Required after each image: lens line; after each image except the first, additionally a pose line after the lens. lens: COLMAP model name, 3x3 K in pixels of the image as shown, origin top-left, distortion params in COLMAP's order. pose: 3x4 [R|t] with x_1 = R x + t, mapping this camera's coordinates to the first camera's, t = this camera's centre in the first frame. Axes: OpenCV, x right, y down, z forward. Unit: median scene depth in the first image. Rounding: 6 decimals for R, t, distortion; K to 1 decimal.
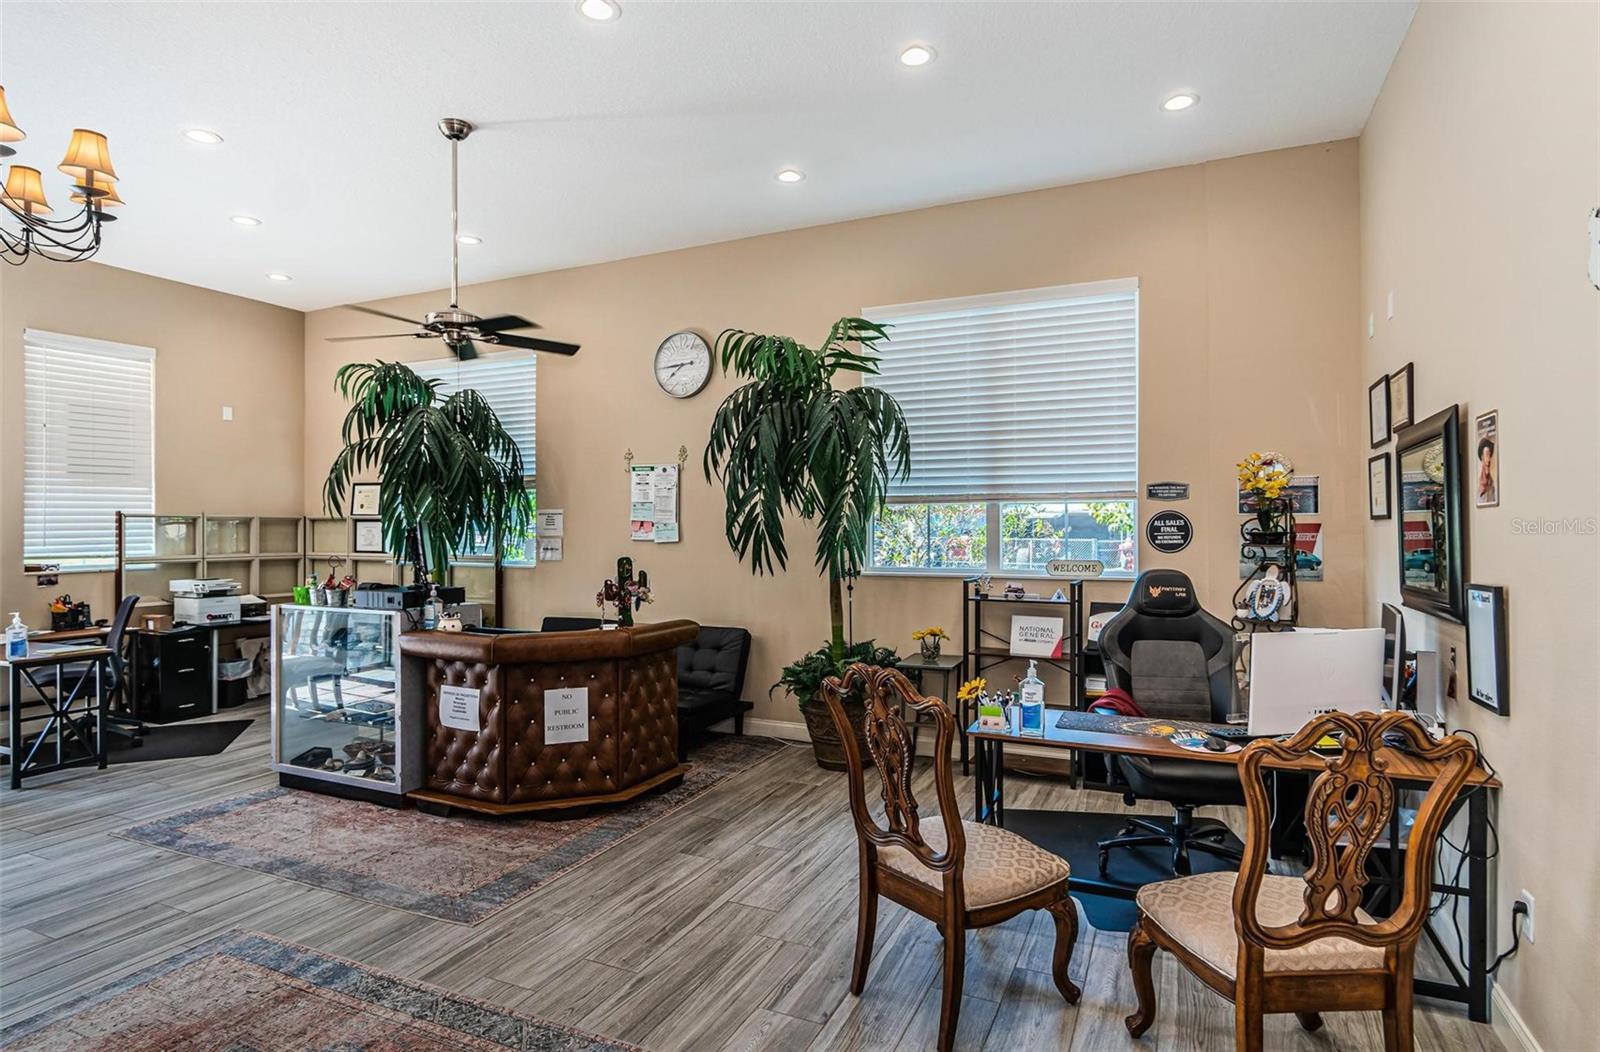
lens RADIAL K [[846.1, 0, 800.0], [0, 846.1, 526.0], [0, 0, 1]] dist [-0.002347, 0.003009]
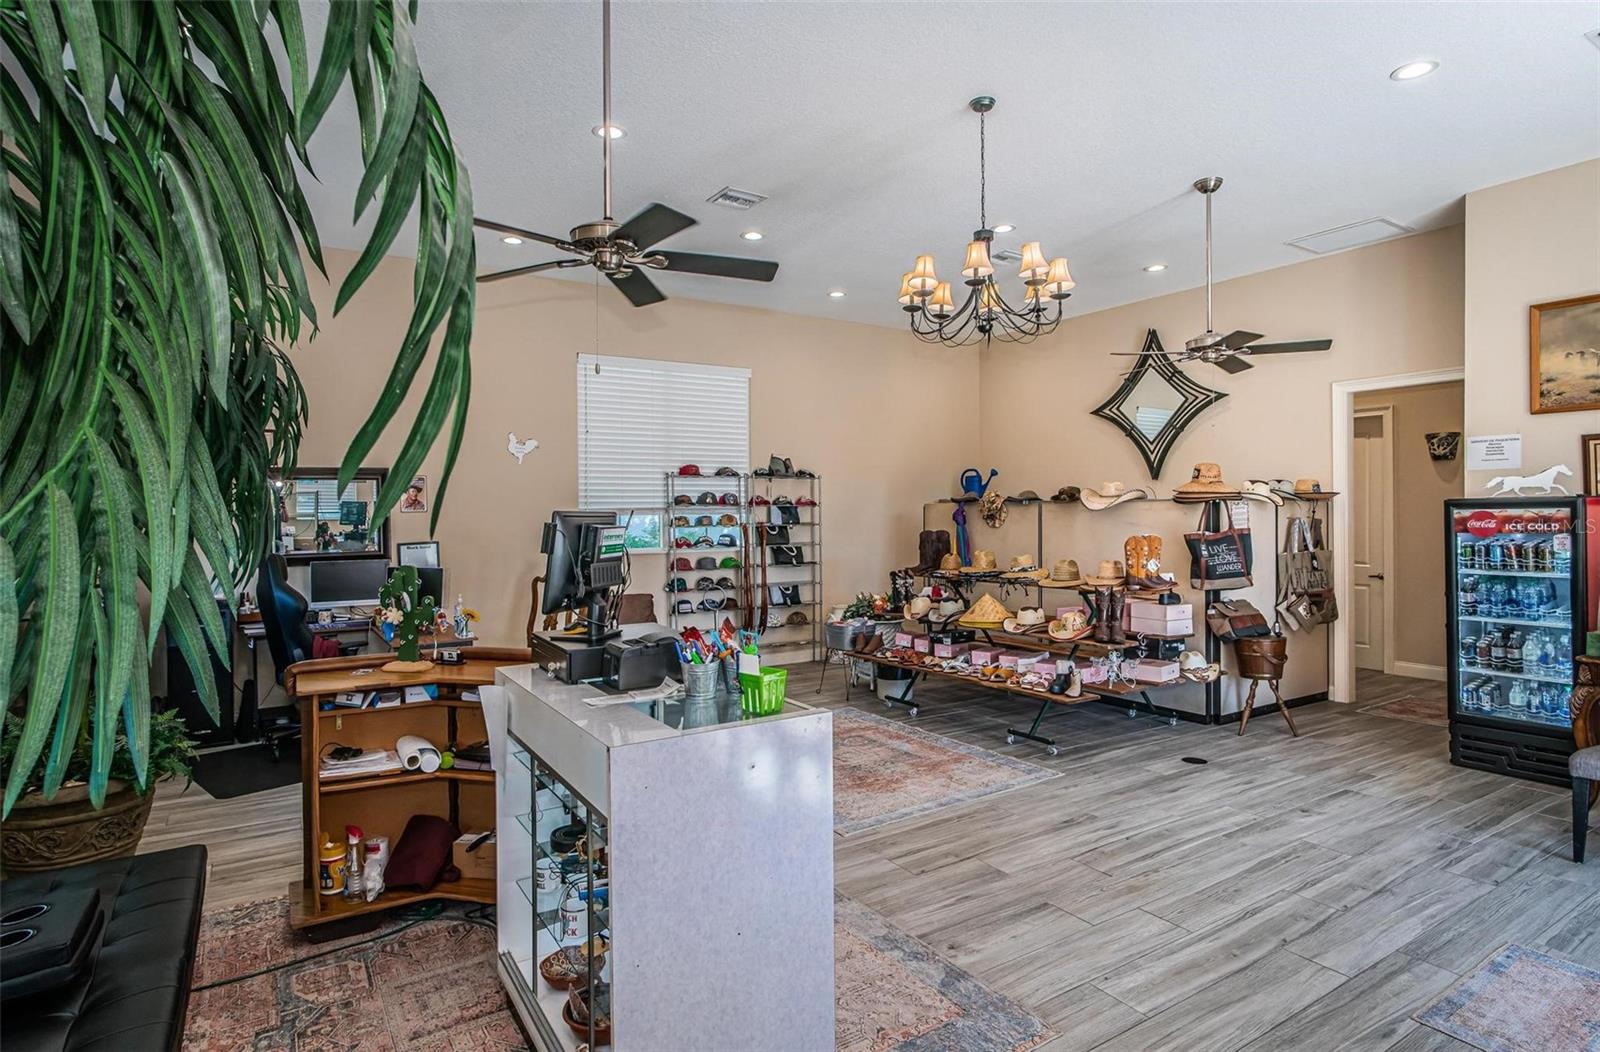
lens RADIAL K [[838.4, 0, 795.1], [0, 838.4, 515.2], [0, 0, 1]] dist [-0.003027, 0.002611]
pose [[-0.840203, 0.007262, 0.542223, -0.924981], [0.010537, 0.999940, 0.002935, -0.004846], [-0.542170, 0.008180, -0.840229, 1.504544]]
